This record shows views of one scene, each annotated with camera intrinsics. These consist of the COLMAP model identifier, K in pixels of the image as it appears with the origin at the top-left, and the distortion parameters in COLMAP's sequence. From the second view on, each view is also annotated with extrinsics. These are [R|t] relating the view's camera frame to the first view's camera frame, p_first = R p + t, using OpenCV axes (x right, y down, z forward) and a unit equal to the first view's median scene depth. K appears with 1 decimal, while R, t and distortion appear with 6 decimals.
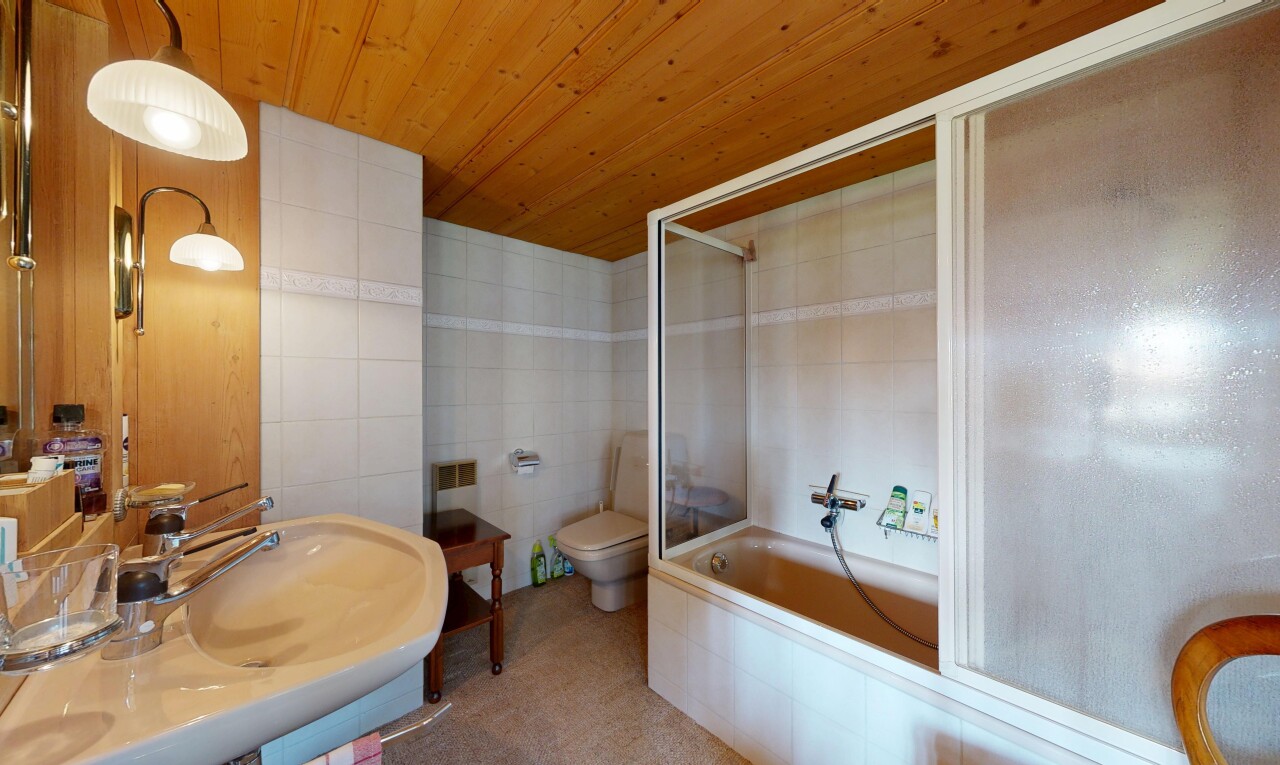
lens RADIAL K [[431.3, 0, 642.4], [0, 431.3, 383.8], [0, 0, 1]] dist [0.002780, -0.000137]
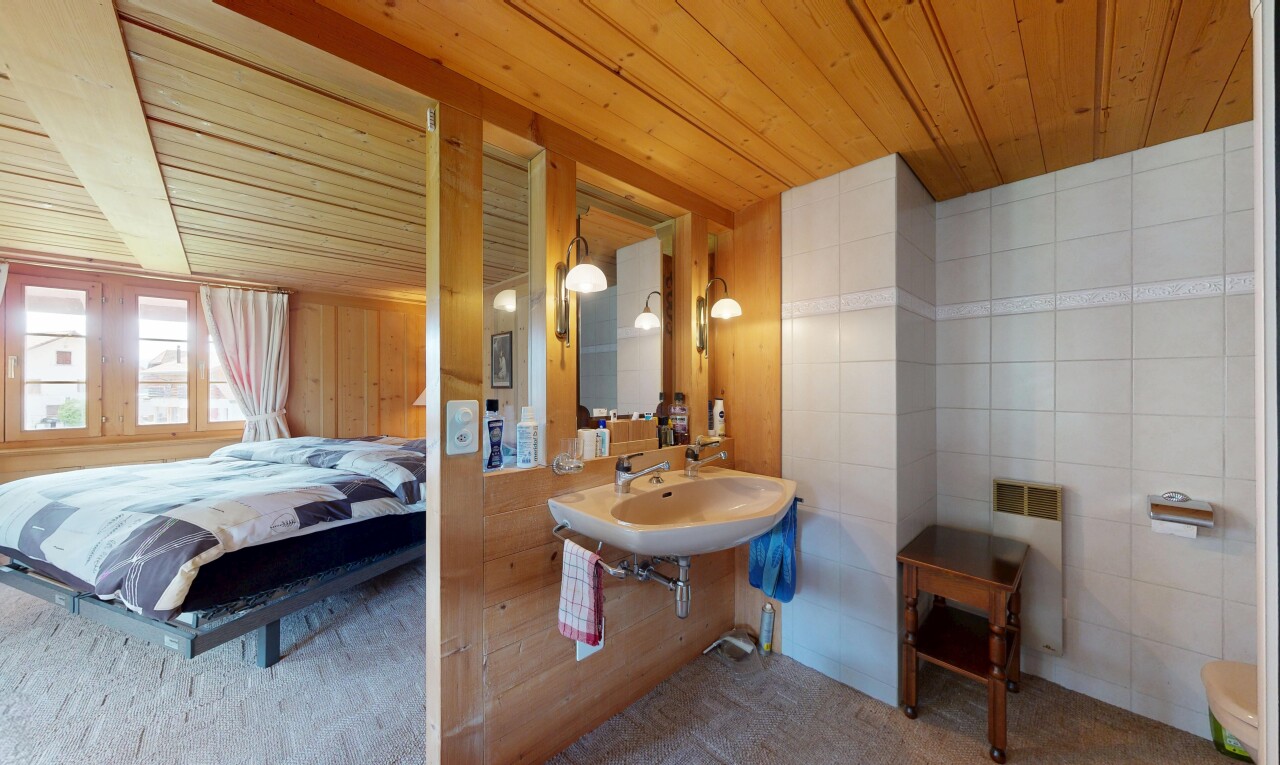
lens RADIAL K [[431.3, 0, 642.7], [0, 431.3, 383.6], [0, 0, 1]] dist [0.002780, -0.000137]
pose [[0.023296, -0.003816, -0.999721, 0.502708], [0.000501, 0.999993, -0.003806, 0.005713], [0.999728, -0.000412, 0.023298, 0.422276]]
